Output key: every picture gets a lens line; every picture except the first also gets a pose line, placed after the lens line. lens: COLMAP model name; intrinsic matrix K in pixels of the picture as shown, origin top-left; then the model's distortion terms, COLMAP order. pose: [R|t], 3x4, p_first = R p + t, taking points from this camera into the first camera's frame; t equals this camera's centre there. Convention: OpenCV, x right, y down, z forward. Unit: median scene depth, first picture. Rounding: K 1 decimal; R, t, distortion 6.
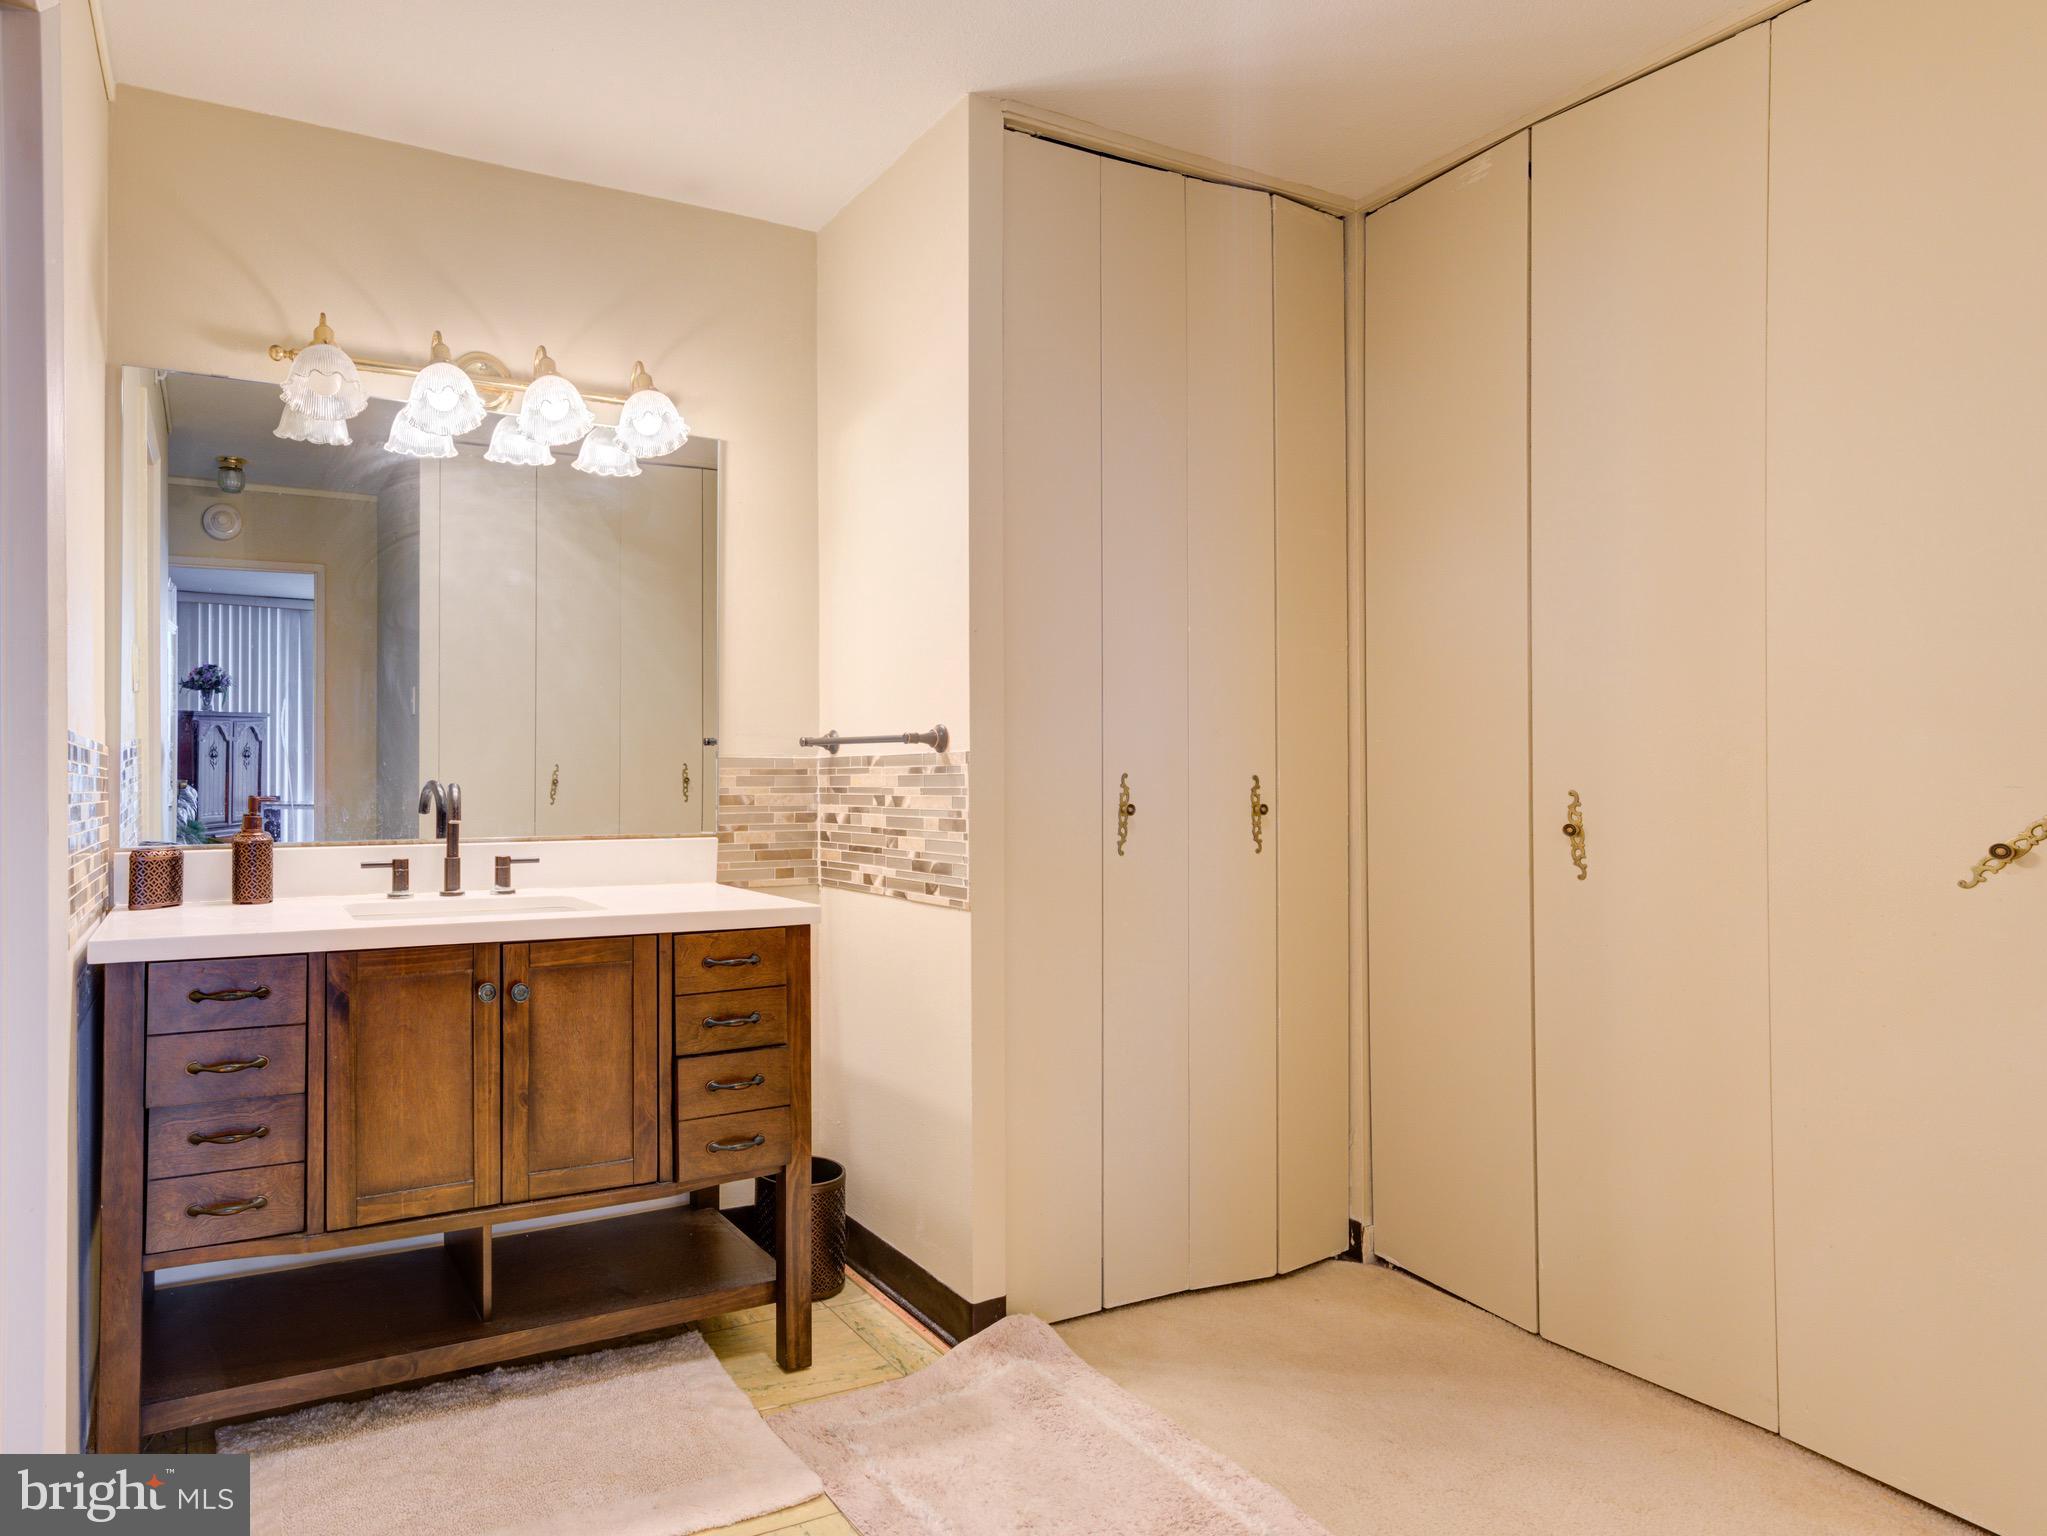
lens RADIAL K [[987.3, 0, 1023.5], [0, 987.3, 768.0], [0, 0, 1]] dist [0.002488, 0.000615]
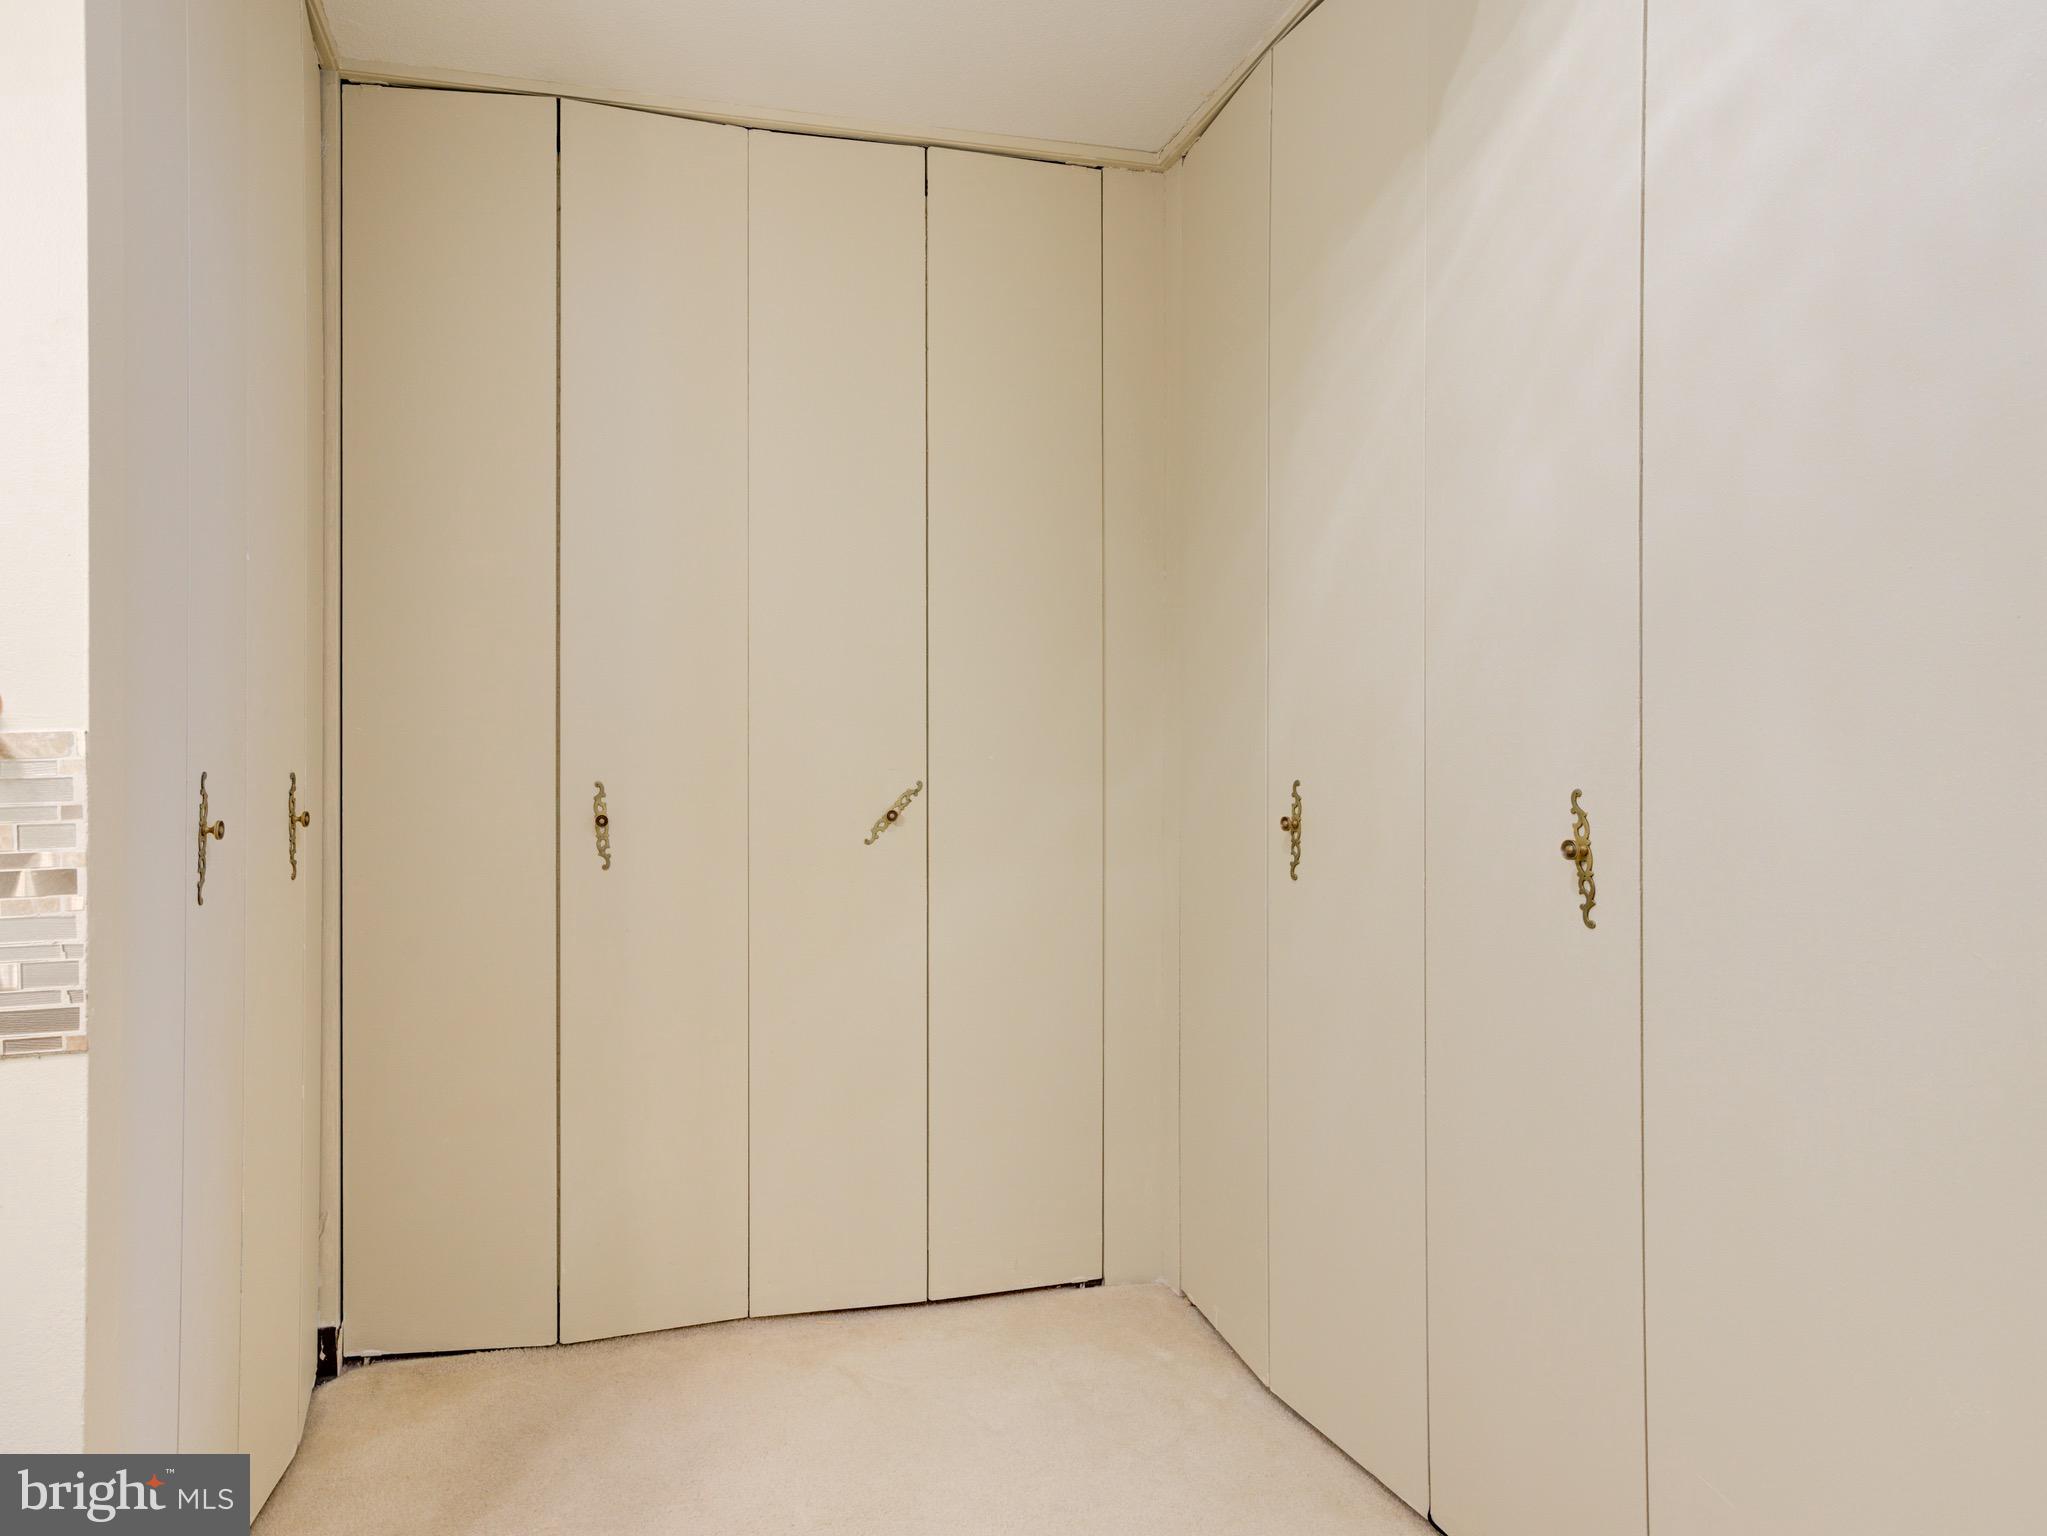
lens RADIAL K [[989.1, 0, 1022.7], [0, 989.1, 750.7], [0, 0, 1]] dist [-0.001284, -0.000312]
pose [[0.456640, -0.002448, 0.889648, -0.387536], [0.007898, 0.999968, -0.001303, -0.010625], [-0.889616, 0.007622, 0.456645, 0.429962]]
